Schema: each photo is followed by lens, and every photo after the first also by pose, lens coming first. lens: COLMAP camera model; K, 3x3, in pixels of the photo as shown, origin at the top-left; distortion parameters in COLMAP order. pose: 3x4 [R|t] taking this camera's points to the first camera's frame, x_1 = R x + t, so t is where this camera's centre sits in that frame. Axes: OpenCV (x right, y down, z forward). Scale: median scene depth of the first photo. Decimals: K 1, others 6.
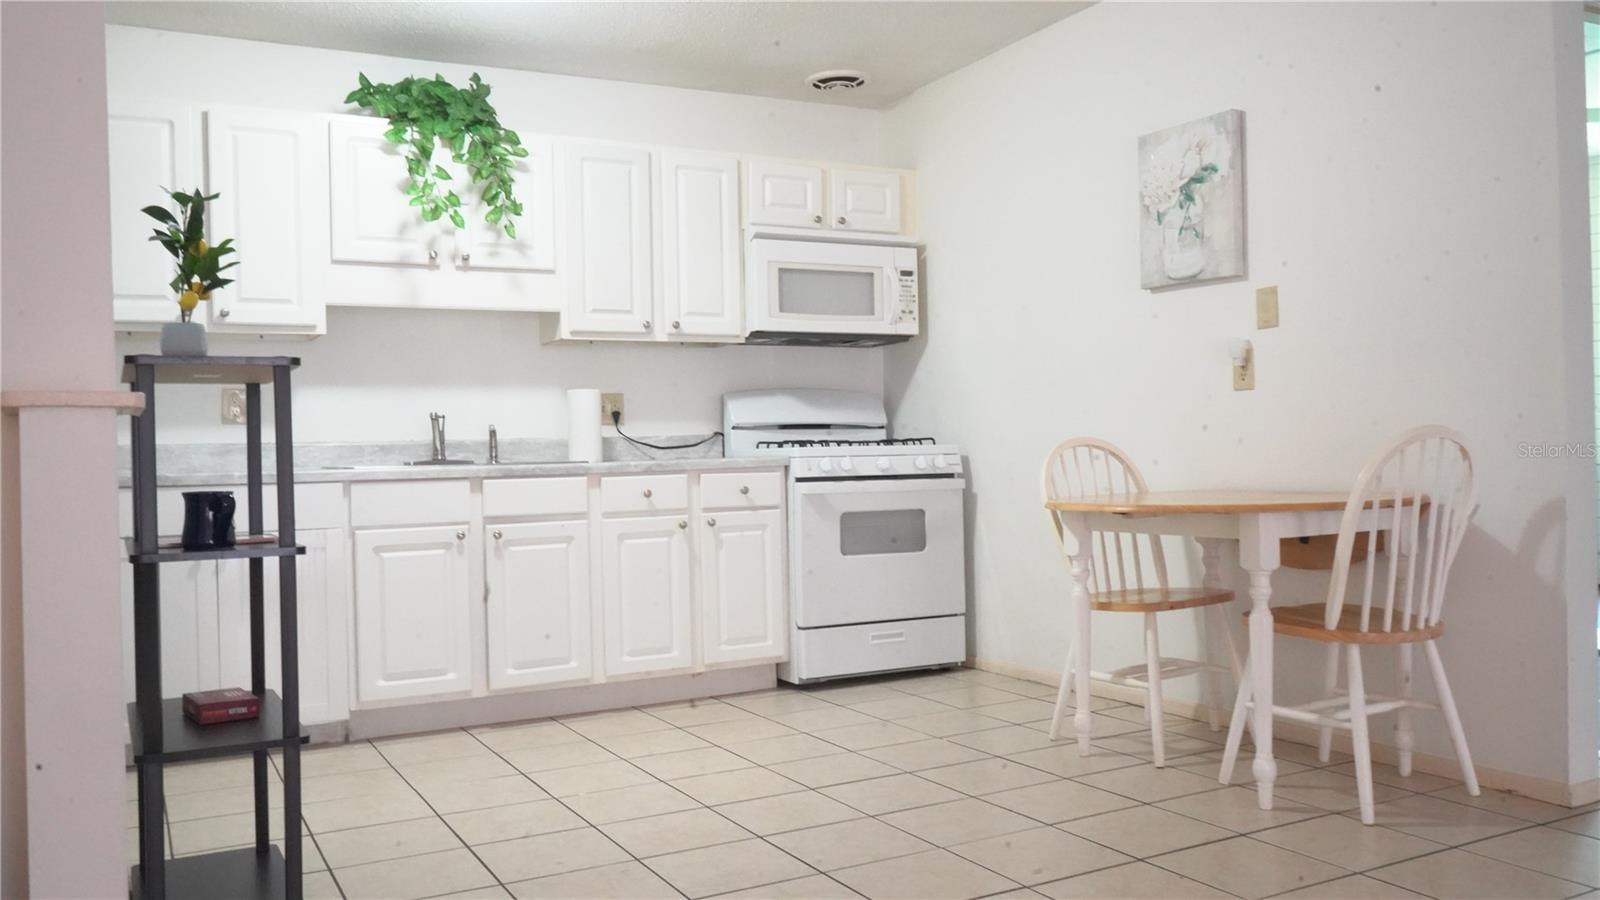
lens RADIAL K [[1292.3, 0, 800.0], [0, 1292.3, 450.0], [0, 0, 1]] dist [-0.004635, 0.002769]
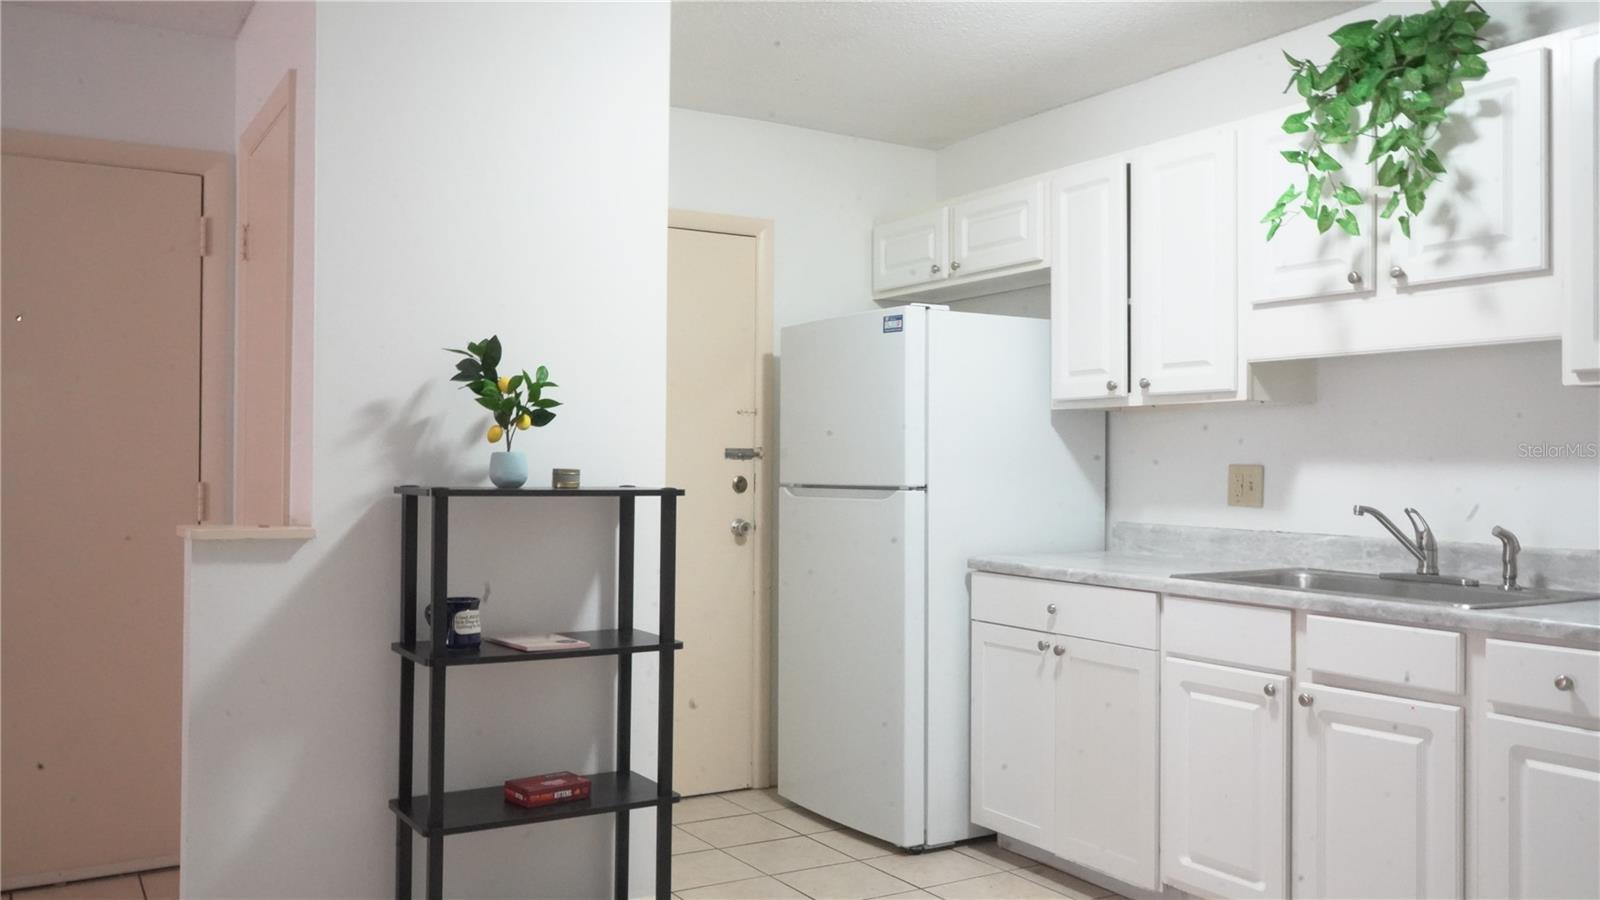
lens RADIAL K [[1302.1, 0, 800.0], [0, 1302.1, 450.0], [0, 0, 1]] dist [-0.000560, -0.002142]
pose [[0.048858, 0.013790, -0.998711, 0.383428], [-0.009271, 0.999868, 0.013353, -0.063180], [0.998763, 0.008606, 0.048979, 0.645181]]
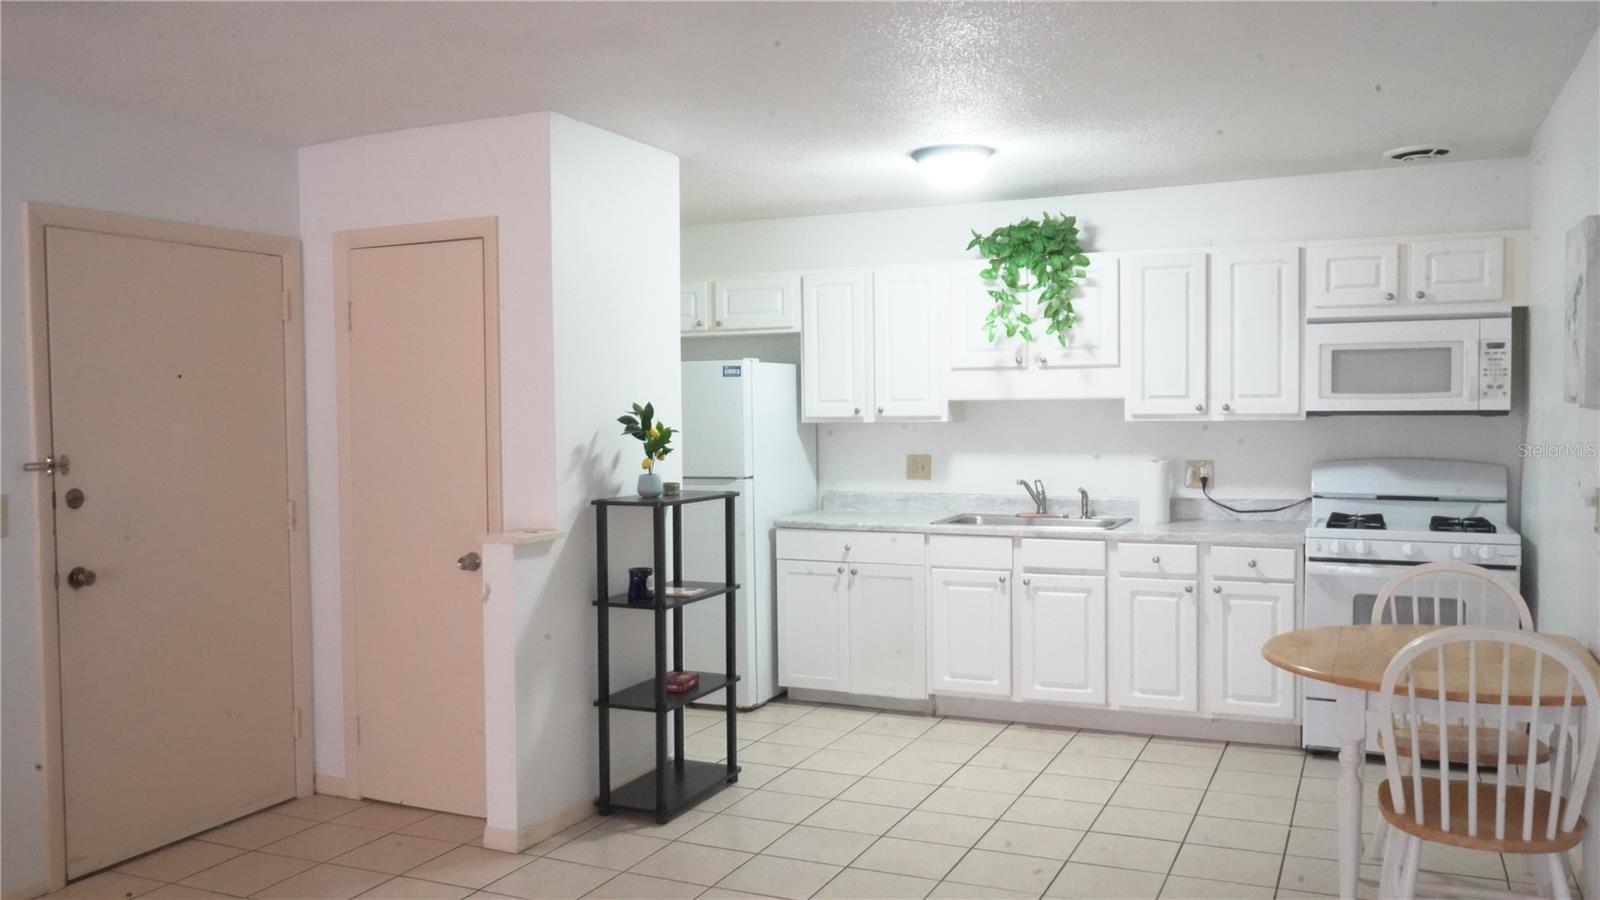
lens RADIAL K [[1256.7, 0, 800.0], [0, 1256.7, 450.0], [0, 0, 1]] dist [-0.013948, 0.001285]
pose [[0.604641, 0.045297, -0.795209, 0.575548], [-0.004398, 0.998556, 0.053536, -0.122571], [0.796486, -0.028873, 0.603967, 0.050684]]
